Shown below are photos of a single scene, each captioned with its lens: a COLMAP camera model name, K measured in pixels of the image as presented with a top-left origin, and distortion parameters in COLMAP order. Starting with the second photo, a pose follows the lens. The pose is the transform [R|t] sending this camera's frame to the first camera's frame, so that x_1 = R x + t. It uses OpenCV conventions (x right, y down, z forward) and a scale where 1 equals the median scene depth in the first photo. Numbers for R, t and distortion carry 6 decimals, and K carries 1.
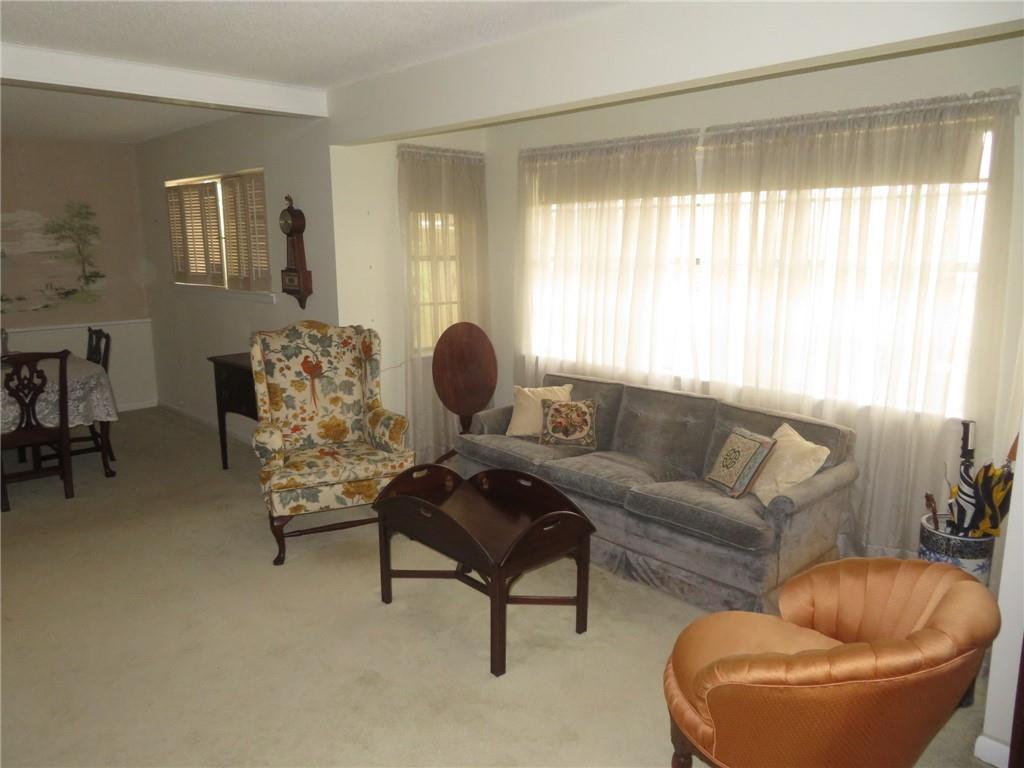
lens RADIAL K [[736.6, 0, 514.0], [0, 736.6, 376.2], [0, 0, 1]] dist [0.013941, -0.006832]
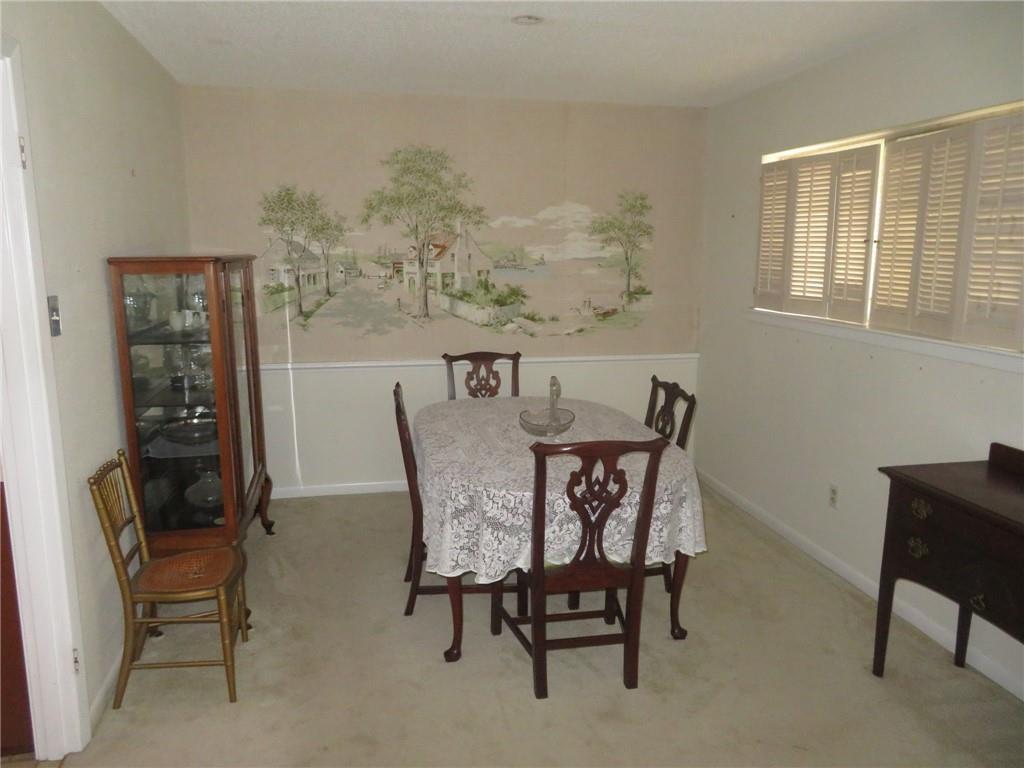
lens RADIAL K [[736.6, 0, 511.7], [0, 736.6, 386.8], [0, 0, 1]] dist [0.013941, -0.006832]
pose [[0.842400, 0.114864, -0.526469, -0.297649], [-0.112024, 0.993001, 0.037403, -0.059246], [0.527080, 0.027469, 0.849371, 0.335144]]
